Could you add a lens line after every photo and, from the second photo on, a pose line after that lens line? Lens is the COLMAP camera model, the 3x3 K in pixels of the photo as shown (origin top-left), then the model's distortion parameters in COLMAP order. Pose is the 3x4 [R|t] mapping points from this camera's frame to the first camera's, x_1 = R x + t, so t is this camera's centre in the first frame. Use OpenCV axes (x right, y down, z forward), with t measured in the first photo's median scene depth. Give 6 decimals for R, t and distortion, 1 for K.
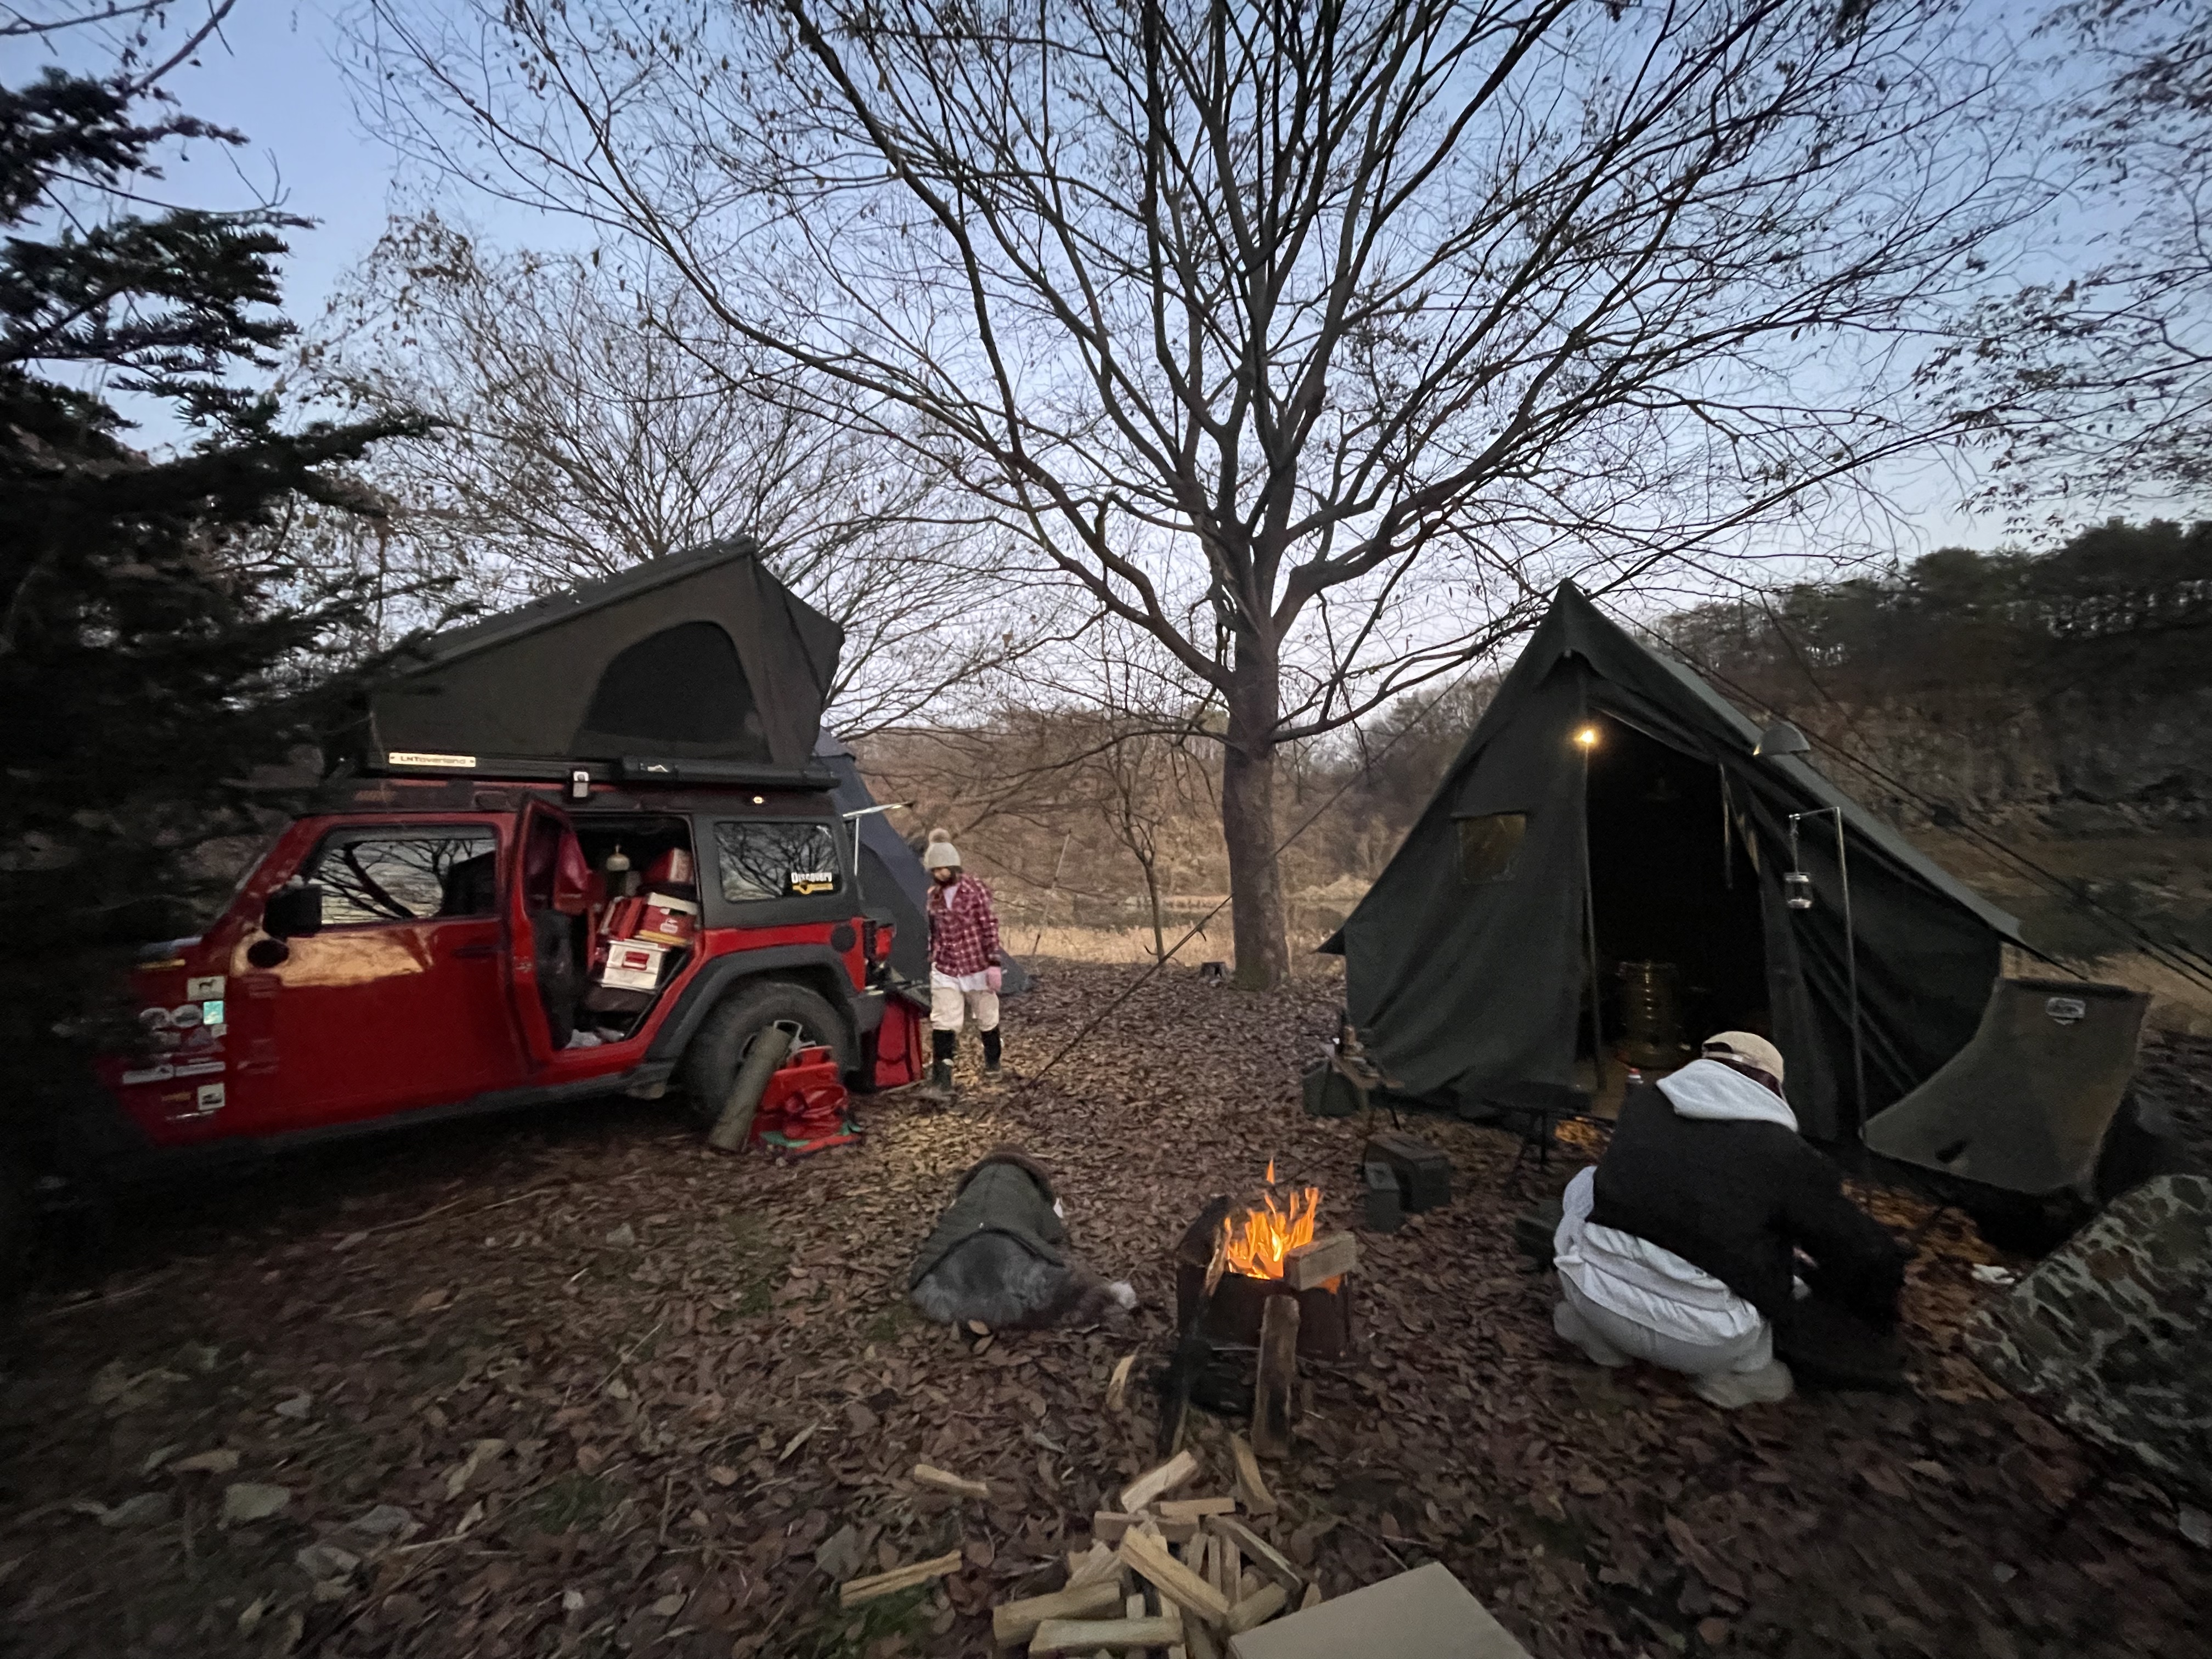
lens RADIAL K [[884.7, 0, 1108.0], [0, 884.7, 823.0], [0, 0, 1]] dist [-0.001448, 0.000127]
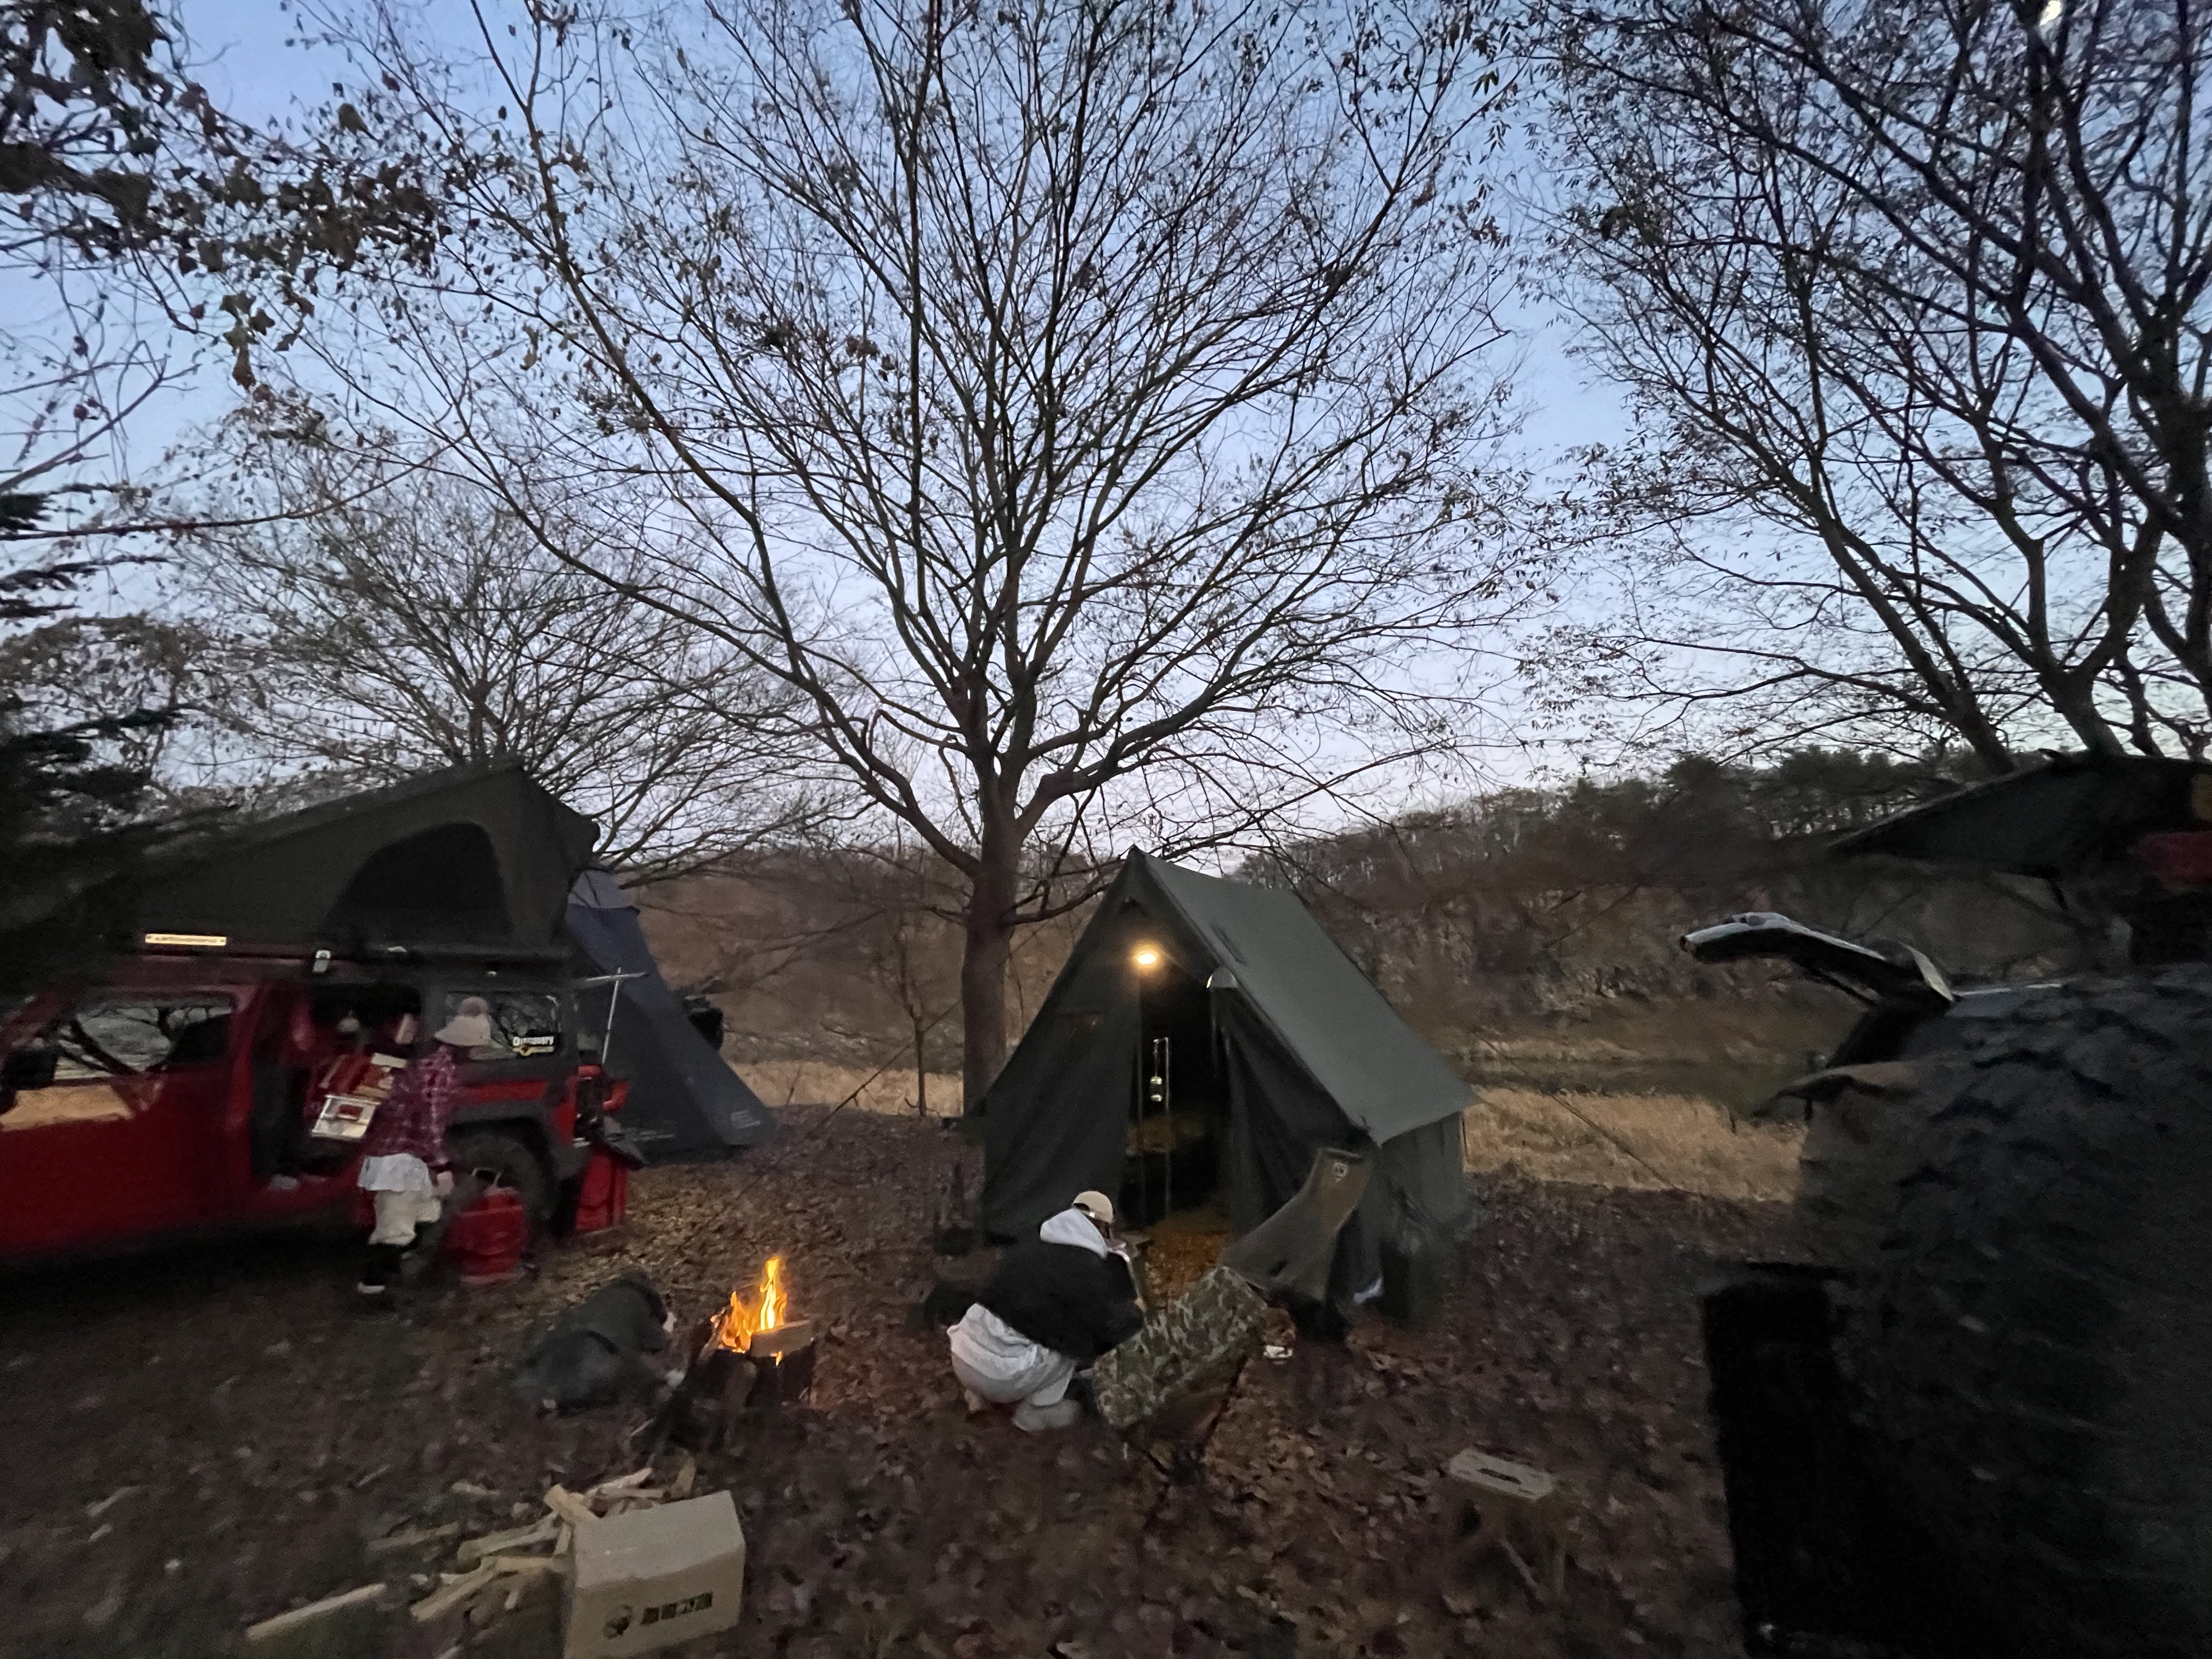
lens RADIAL K [[881.1, 0, 1108.1], [0, 881.1, 823.6], [0, 0, 1]] dist [-0.003271, -0.000243]
pose [[0.986067, 0.068382, 0.151643, 0.160139], [-0.043845, 0.986205, -0.159616, -0.050942], [-0.160466, 0.150744, 0.975462, -0.221320]]
